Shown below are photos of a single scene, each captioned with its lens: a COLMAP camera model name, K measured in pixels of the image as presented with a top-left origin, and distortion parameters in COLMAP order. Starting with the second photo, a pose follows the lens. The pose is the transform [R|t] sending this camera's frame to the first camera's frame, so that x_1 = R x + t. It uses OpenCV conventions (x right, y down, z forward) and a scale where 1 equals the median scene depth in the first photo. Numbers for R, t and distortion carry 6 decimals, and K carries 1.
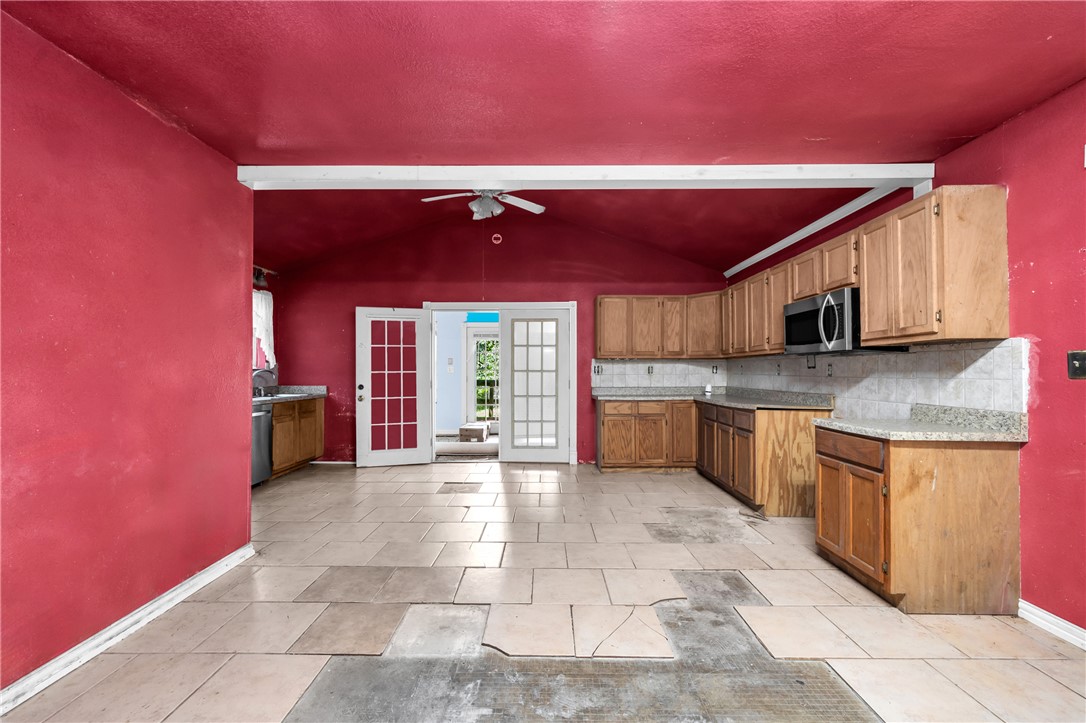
lens RADIAL K [[443.6, 0, 540.1], [0, 443.6, 369.7], [0, 0, 1]] dist [-0.000742, -0.000212]
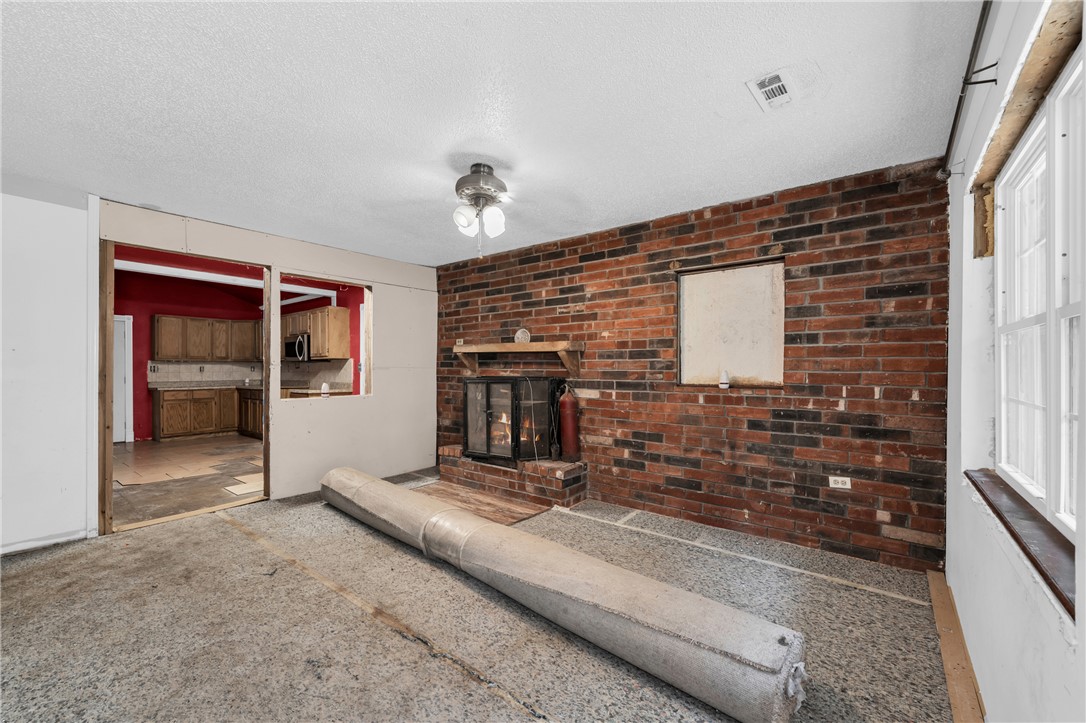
lens RADIAL K [[443.6, 0, 540.1], [0, 443.6, 369.7], [0, 0, 1]] dist [-0.000742, -0.000212]
pose [[0.613868, -0.002559, 0.789404, -0.219697], [-0.000475, 0.999993, 0.003610, -0.002629], [-0.789408, -0.002591, 0.613863, -0.769671]]
